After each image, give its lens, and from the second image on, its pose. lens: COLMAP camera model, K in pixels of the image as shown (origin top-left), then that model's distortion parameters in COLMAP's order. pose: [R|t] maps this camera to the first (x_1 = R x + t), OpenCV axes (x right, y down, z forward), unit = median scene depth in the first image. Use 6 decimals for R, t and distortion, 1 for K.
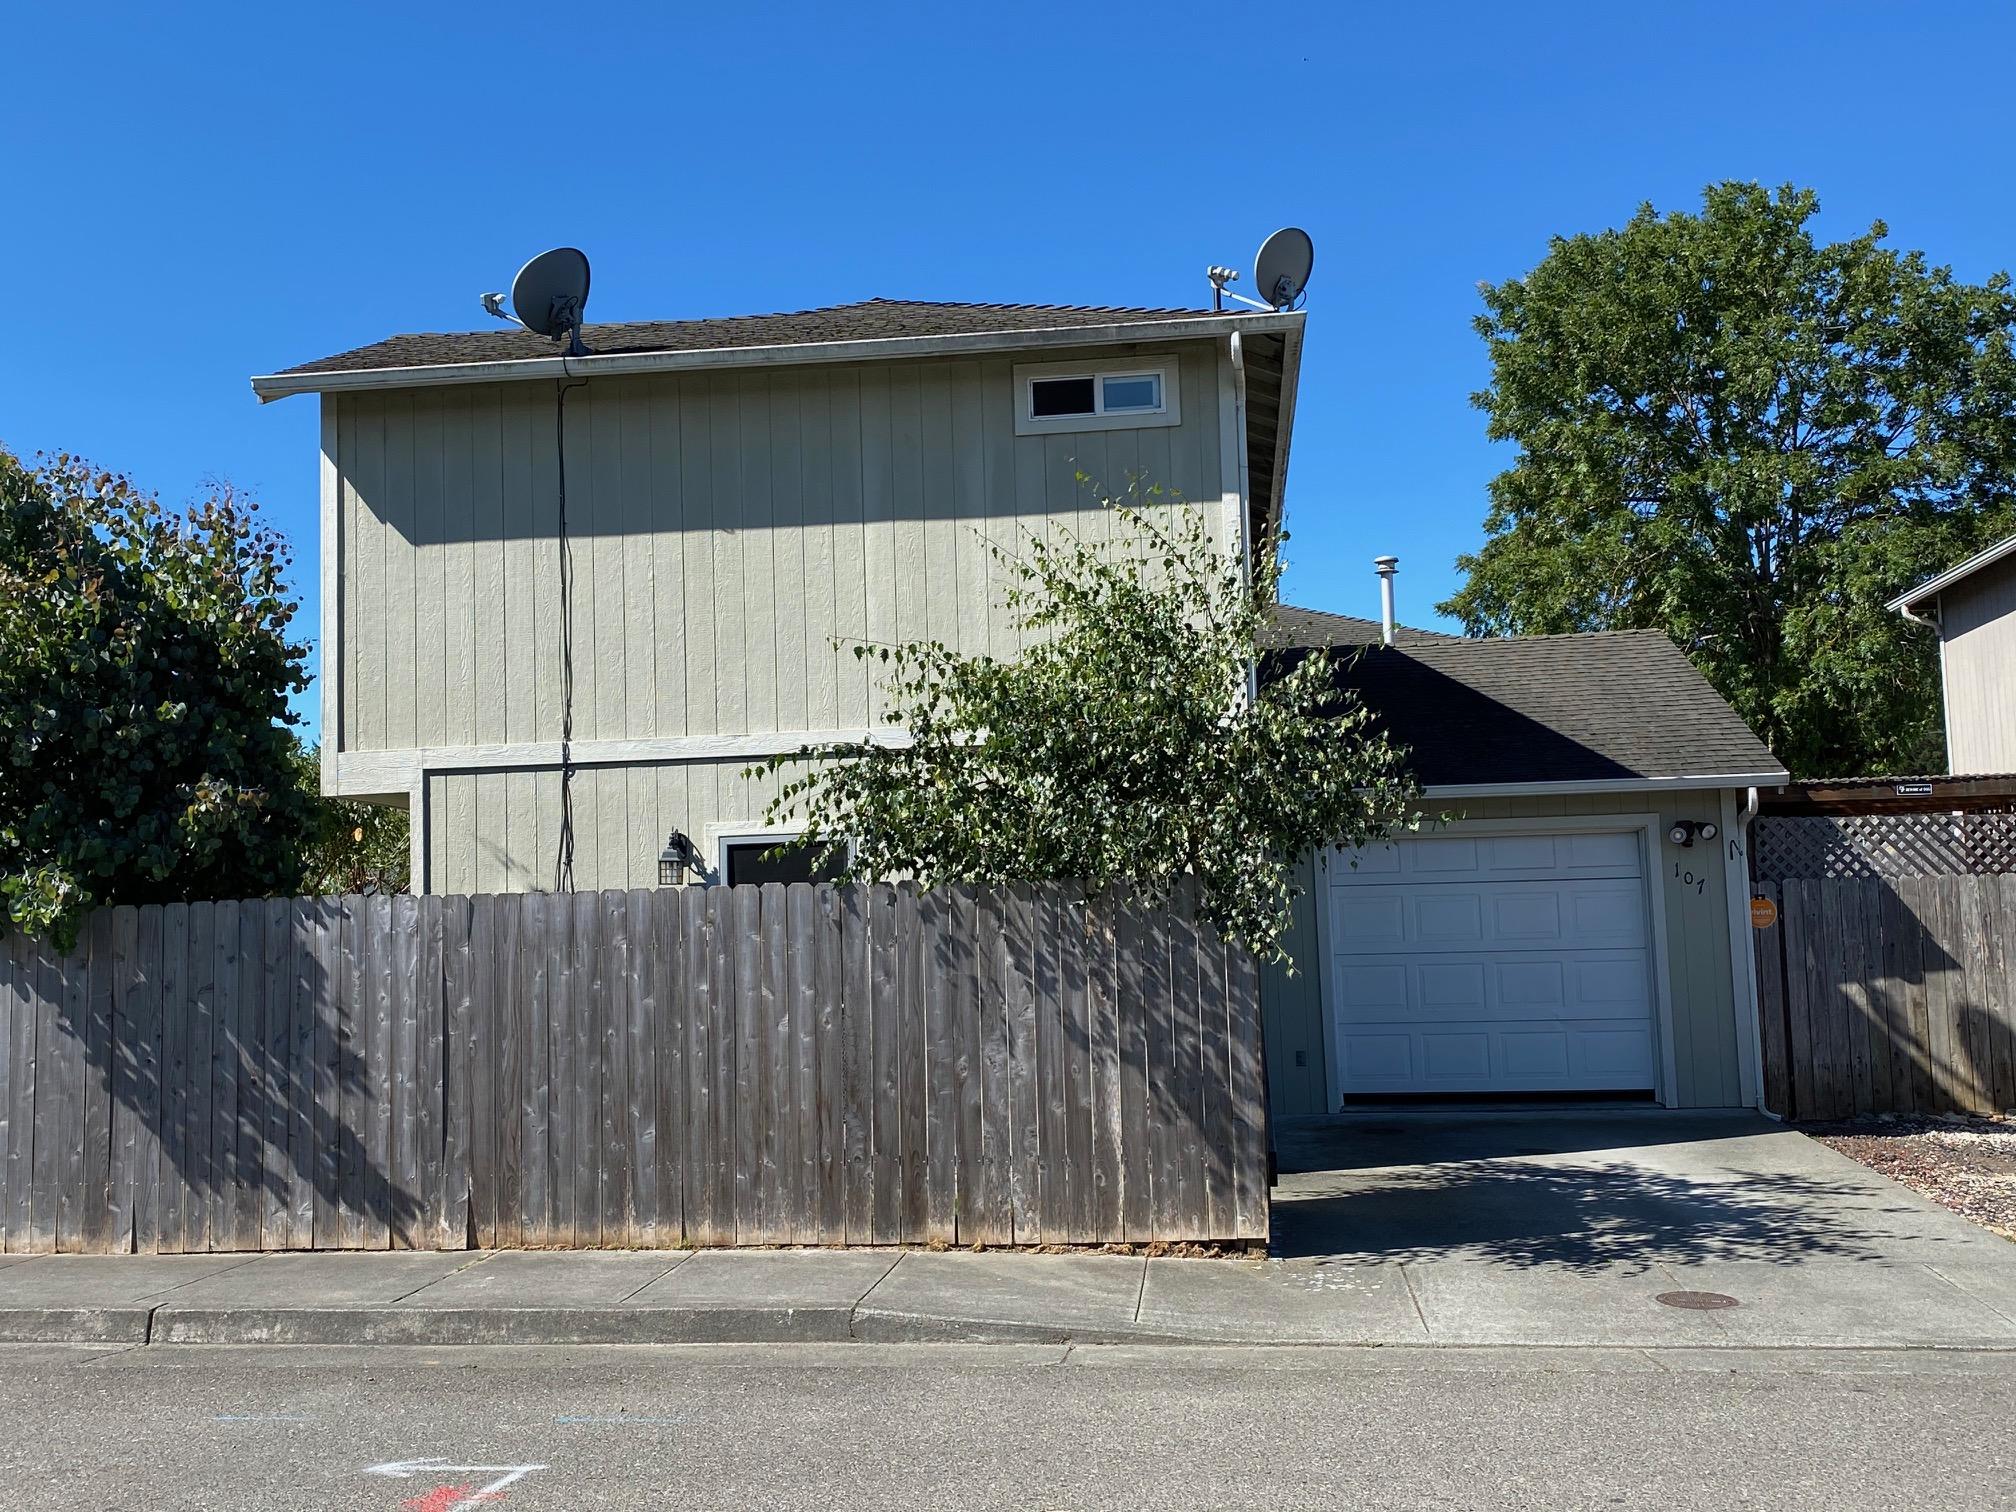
lens RADIAL K [[2005.4, 0, 1008.0], [0, 2005.4, 756.0], [0, 0, 1]] dist [0.115123, -0.270259]
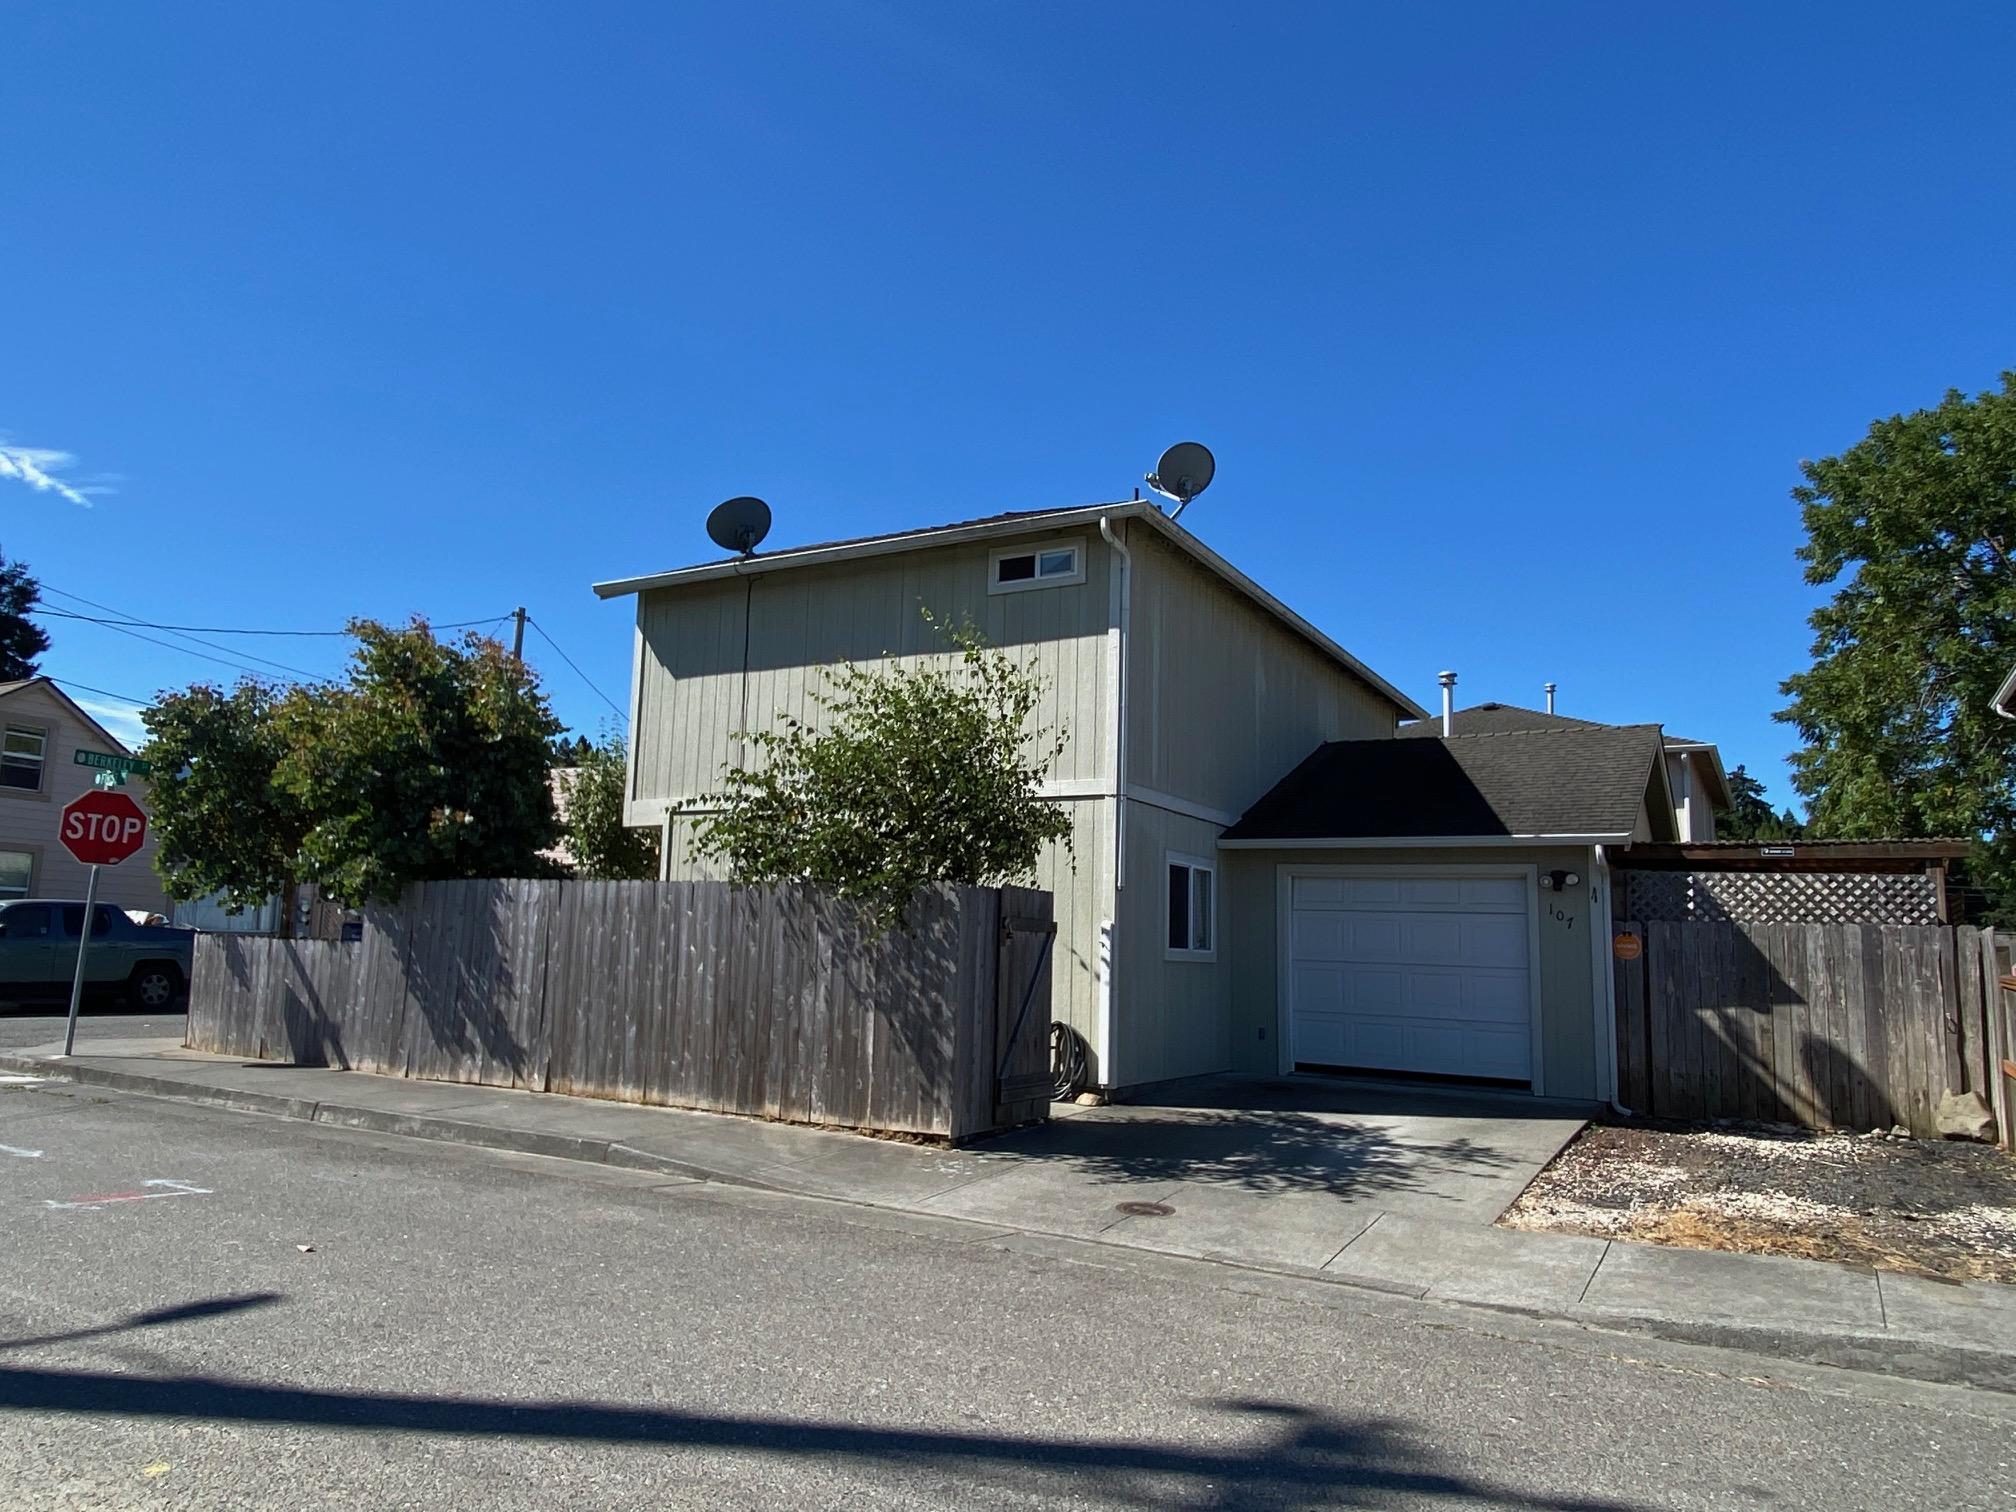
lens RADIAL K [[1336.0, 0, 1001.4], [0, 1336.0, 771.3], [0, 0, 1]] dist [0.080589, -0.094422]
pose [[0.915449, 0.002758, -0.402424, 0.423844], [-0.019598, 0.999096, -0.037736, 0.010171], [0.401956, 0.042432, 0.914675, 0.093728]]
